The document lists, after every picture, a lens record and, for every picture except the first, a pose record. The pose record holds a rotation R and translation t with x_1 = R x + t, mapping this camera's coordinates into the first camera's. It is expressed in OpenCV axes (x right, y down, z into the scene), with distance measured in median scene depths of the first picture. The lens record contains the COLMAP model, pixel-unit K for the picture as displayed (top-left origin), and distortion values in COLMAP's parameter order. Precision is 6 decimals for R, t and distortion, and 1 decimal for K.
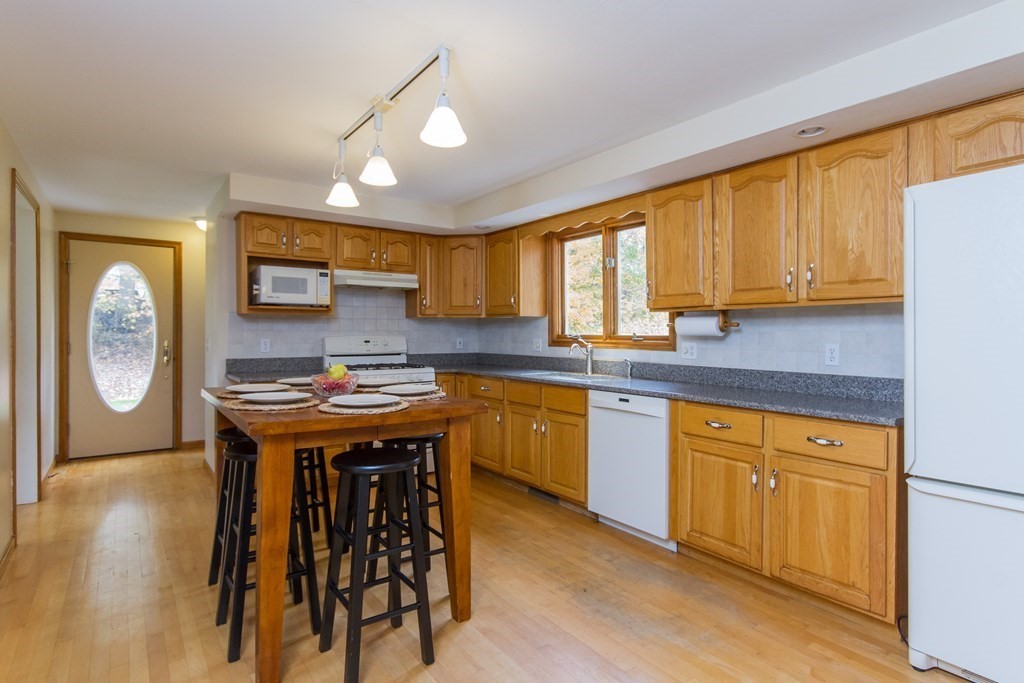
lens RADIAL K [[526.9, 0, 508.3], [0, 526.9, 335.1], [0, 0, 1]] dist [0.002101, 0.000382]
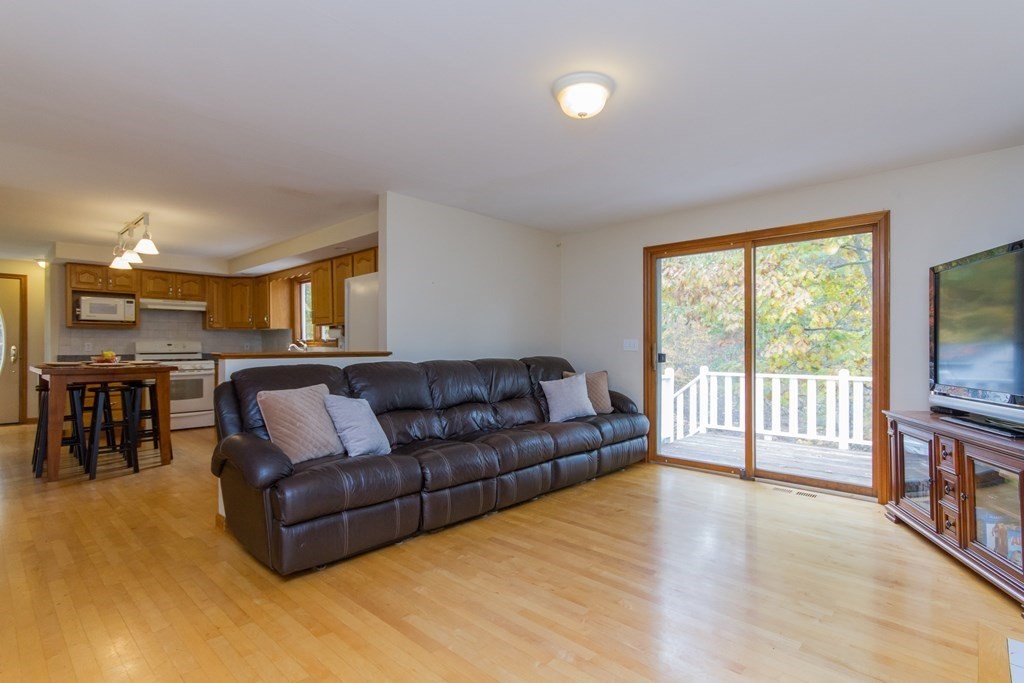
lens RADIAL K [[475.7, 0, 518.0], [0, 475.7, 345.6], [0, 0, 1]] dist [0.003939, 0.000738]
pose [[0.976699, -0.004313, 0.214571, 0.468977], [0.005212, 0.999980, -0.003623, 0.027541], [-0.214552, 0.004657, 0.976702, -0.639388]]
